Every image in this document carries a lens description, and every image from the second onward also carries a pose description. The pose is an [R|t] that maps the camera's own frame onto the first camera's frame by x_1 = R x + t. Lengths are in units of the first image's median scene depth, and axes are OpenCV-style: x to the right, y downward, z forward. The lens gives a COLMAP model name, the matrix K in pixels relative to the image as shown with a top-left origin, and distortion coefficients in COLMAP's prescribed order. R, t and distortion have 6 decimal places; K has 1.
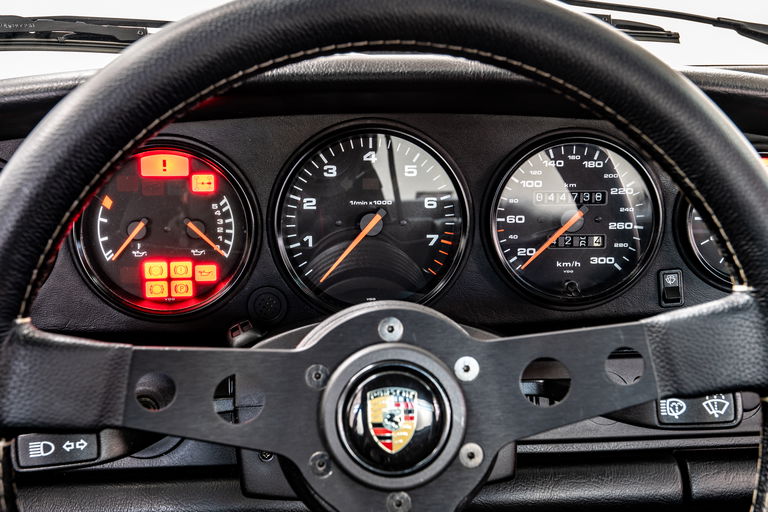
lens RADIAL K [[799.8, 0, 377.9], [0, 799.8, 277.8], [0, 0, 1]] dist [-0.002645, -0.013783]
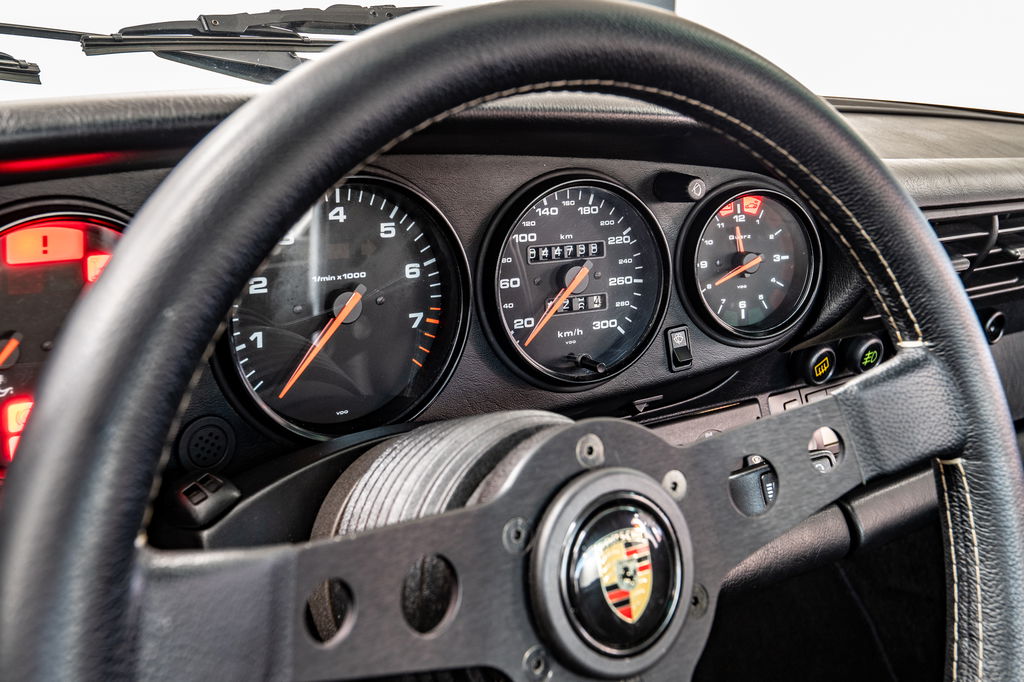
lens RADIAL K [[1040.8, 0, 508.4], [0, 1040.8, 161.4], [0, 0, 1]] dist [-0.000121, -0.016592]
pose [[0.861107, -0.022849, 0.507910, -0.557694], [0.107844, 0.984466, -0.138551, -0.078829], [-0.496854, 0.174082, 0.850195, 0.165344]]
